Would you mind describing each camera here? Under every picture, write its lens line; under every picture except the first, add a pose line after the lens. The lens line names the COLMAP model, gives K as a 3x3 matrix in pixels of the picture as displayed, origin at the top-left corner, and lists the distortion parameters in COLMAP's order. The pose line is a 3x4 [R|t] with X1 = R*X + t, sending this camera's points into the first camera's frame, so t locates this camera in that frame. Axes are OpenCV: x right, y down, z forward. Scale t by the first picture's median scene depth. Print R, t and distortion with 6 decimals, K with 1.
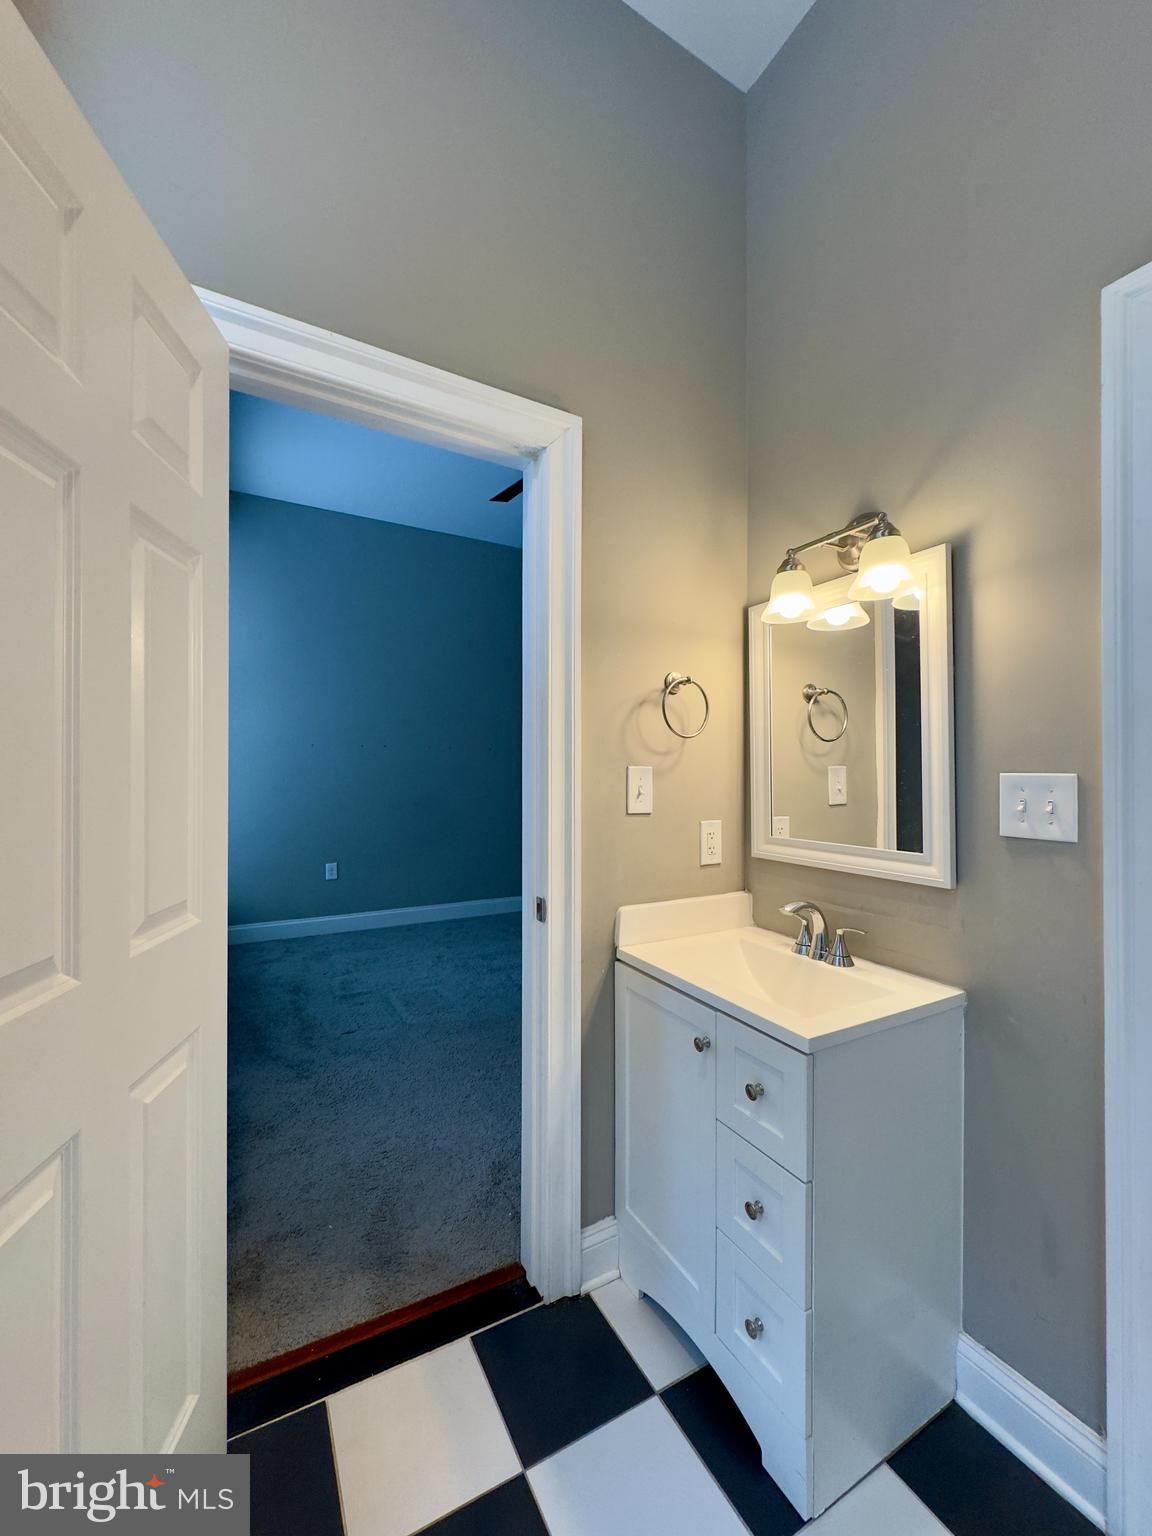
lens RADIAL K [[611.1, 0, 574.4], [0, 611.1, 766.5], [0, 0, 1]] dist [-0.000203, -0.000365]
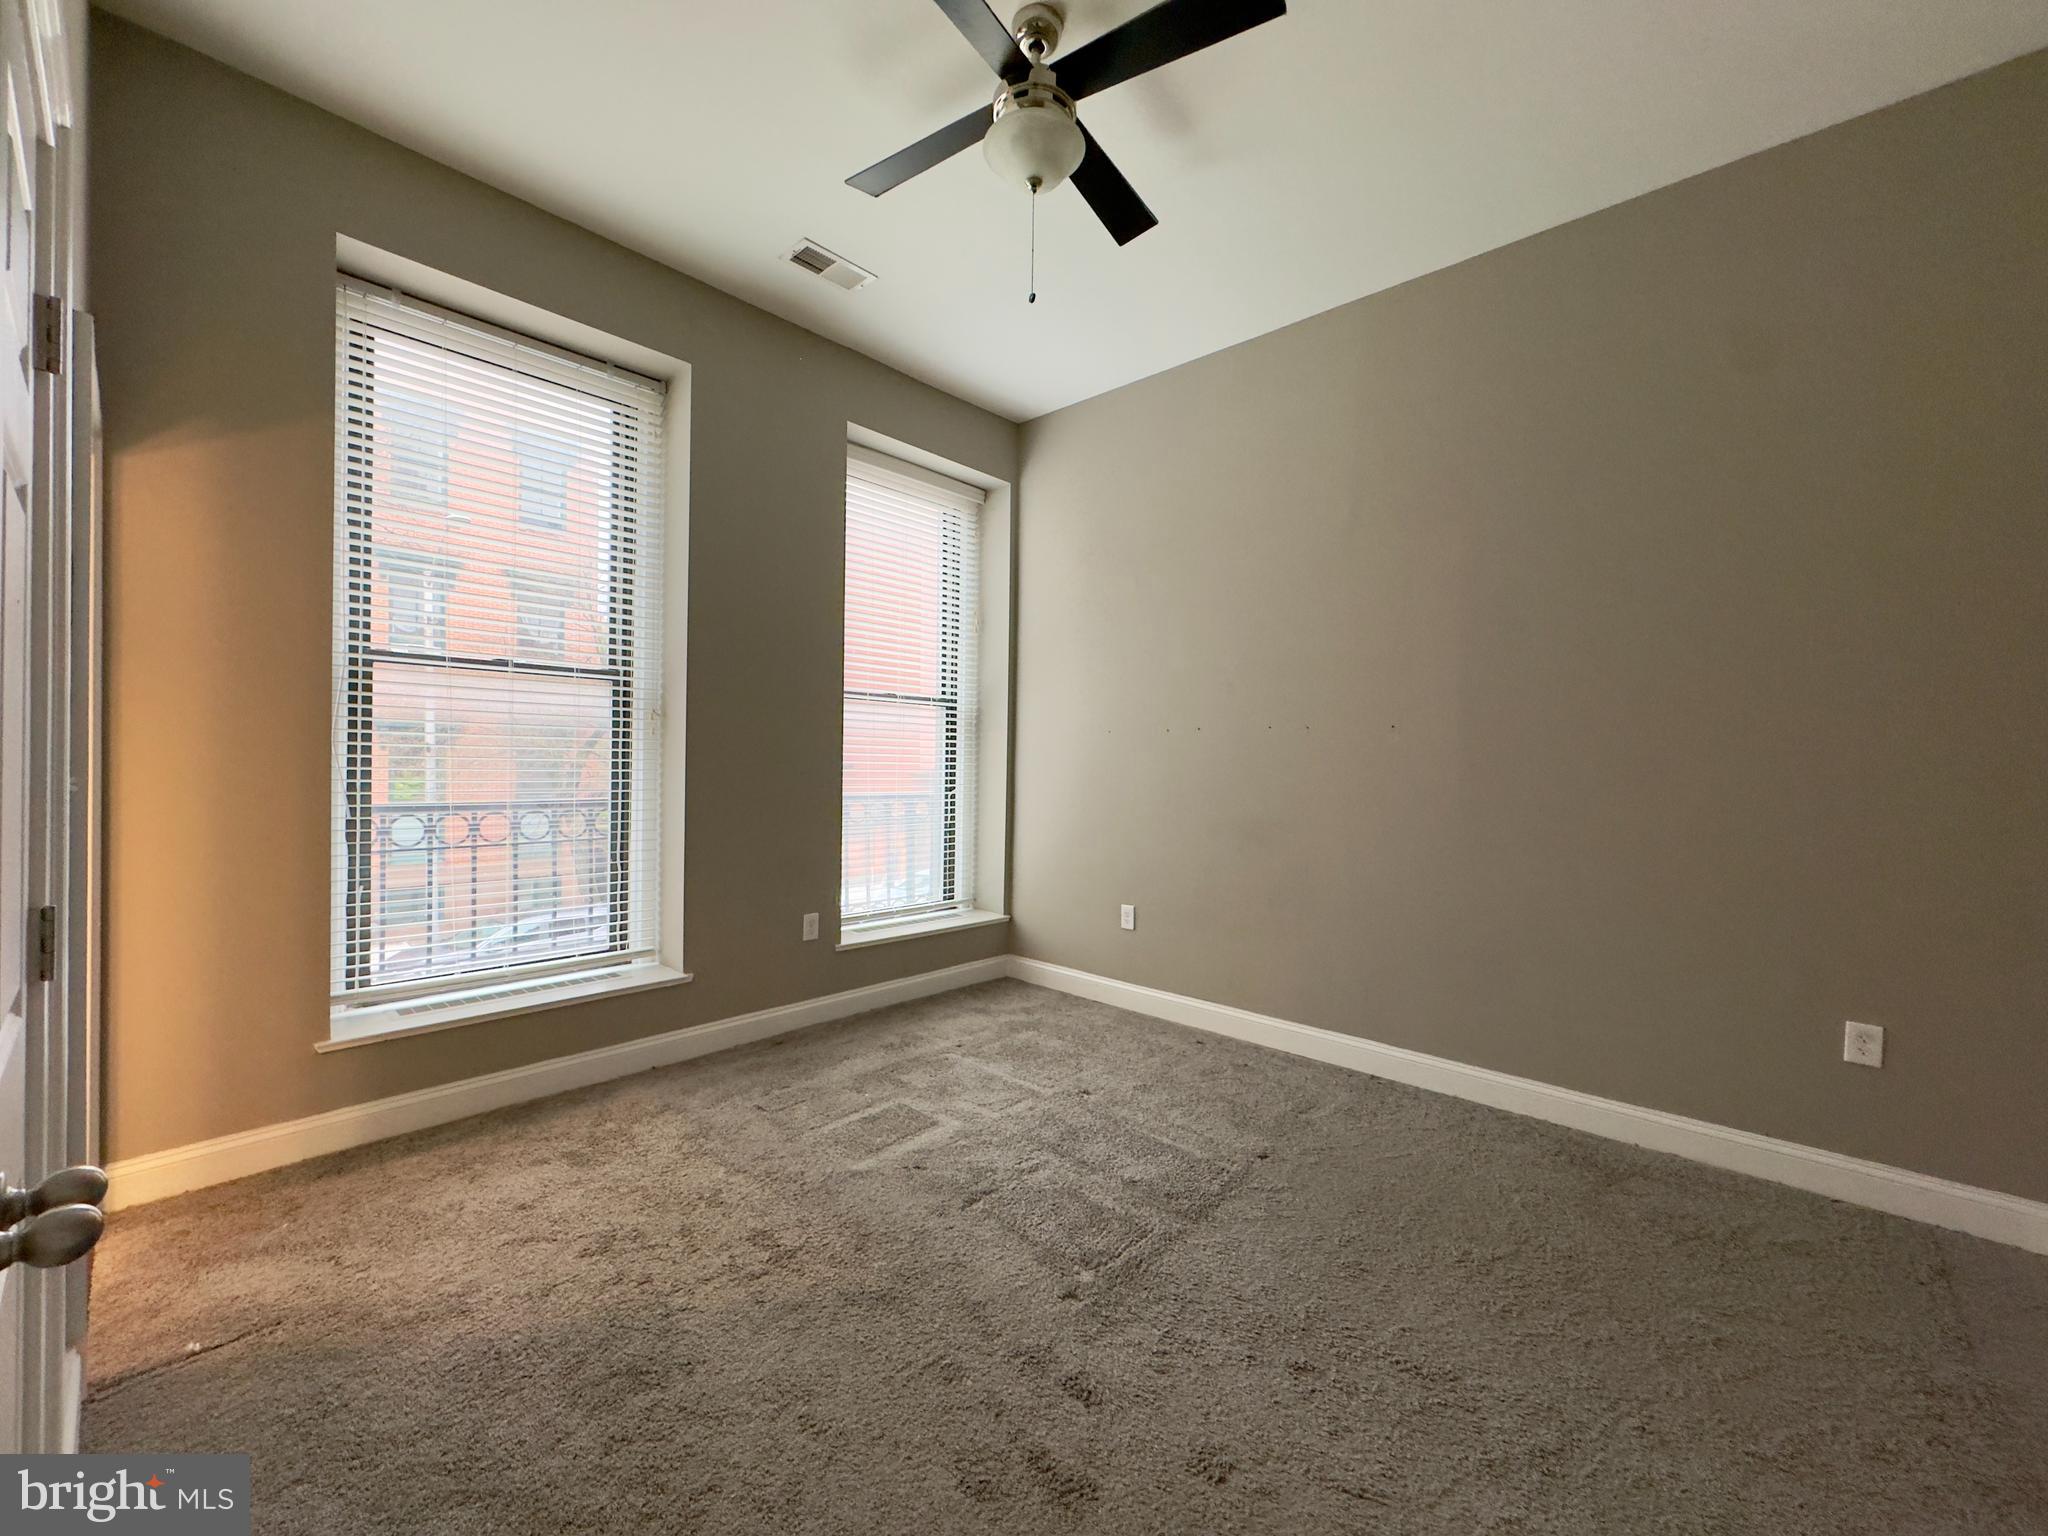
lens RADIAL K [[814.7, 0, 1022.6], [0, 814.7, 768.6], [0, 0, 1]] dist [-0.000203, -0.000365]
pose [[0.311789, 0.004661, -0.950140, 0.474921], [-0.008948, 0.999958, 0.001969, 0.006627], [0.950109, 0.007888, 0.311818, 0.680308]]
